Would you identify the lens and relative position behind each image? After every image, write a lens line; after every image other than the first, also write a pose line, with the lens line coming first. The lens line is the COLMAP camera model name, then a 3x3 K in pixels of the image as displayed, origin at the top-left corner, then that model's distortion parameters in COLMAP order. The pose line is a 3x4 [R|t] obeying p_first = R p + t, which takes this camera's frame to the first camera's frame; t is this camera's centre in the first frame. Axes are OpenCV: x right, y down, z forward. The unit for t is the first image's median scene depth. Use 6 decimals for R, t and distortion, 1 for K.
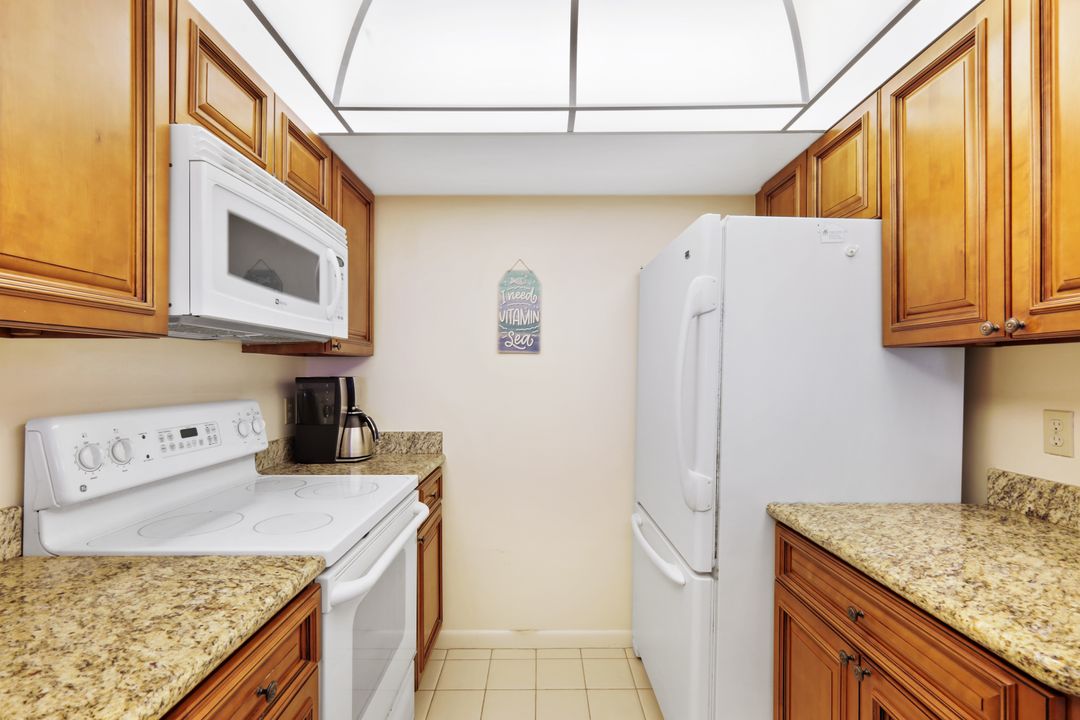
lens RADIAL K [[479.1, 0, 541.2], [0, 479.1, 365.2], [0, 0, 1]] dist [0.001403, 0.000365]
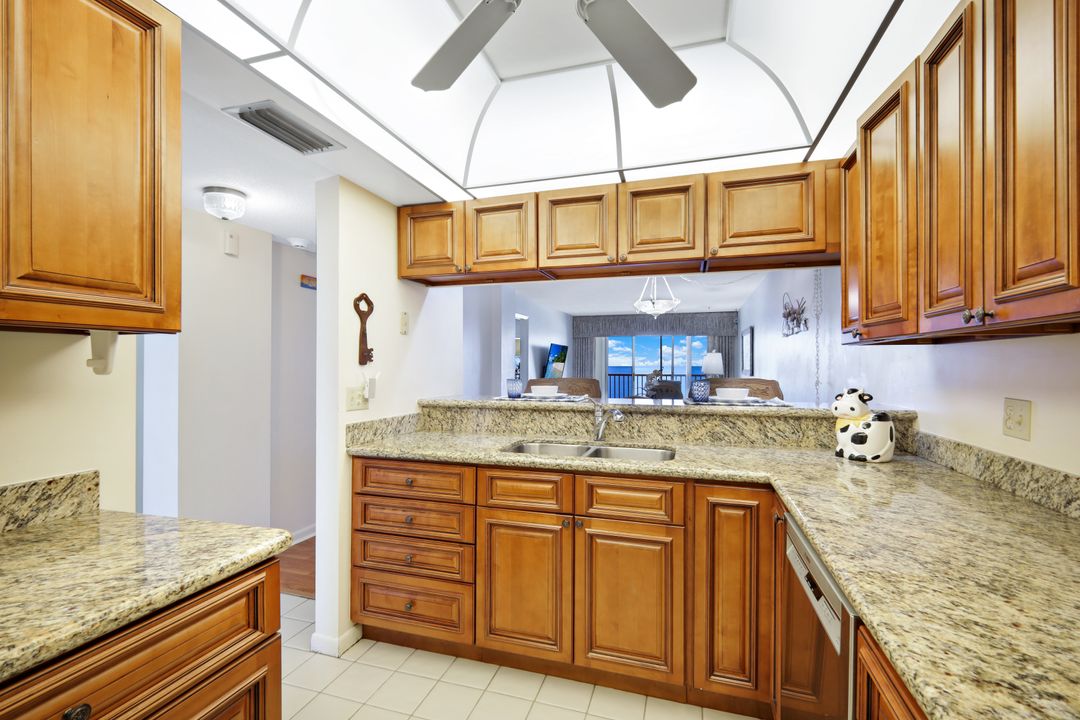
lens RADIAL K [[479.1, 0, 540.4], [0, 479.1, 365.6], [0, 0, 1]] dist [0.001403, 0.000365]
pose [[-0.952377, 0.001143, 0.304920, -0.251451], [-0.002831, 0.999917, -0.012591, 0.030713], [-0.304909, -0.012854, -0.952295, 1.904764]]
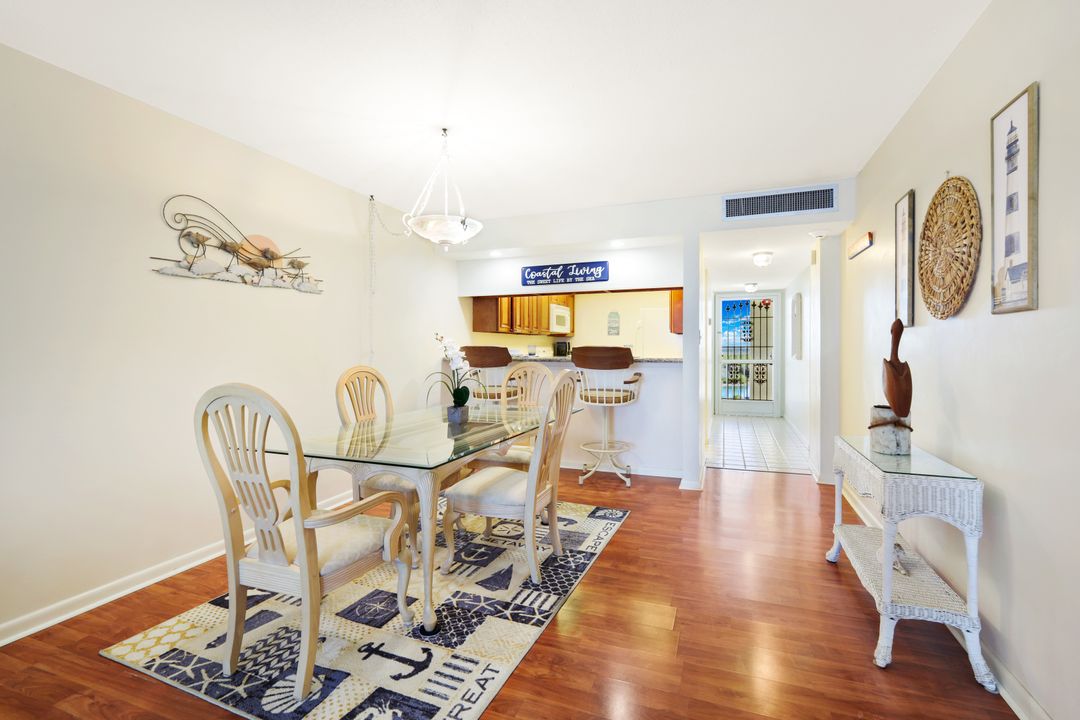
lens RADIAL K [[479.1, 0, 541.8], [0, 479.1, 355.1], [0, 0, 1]] dist [0.001403, 0.000365]
pose [[0.928989, 0.000212, -0.370108, 0.824753], [0.008906, 0.999698, 0.022925, 0.038280], [0.370001, -0.024593, 0.928706, -2.672524]]
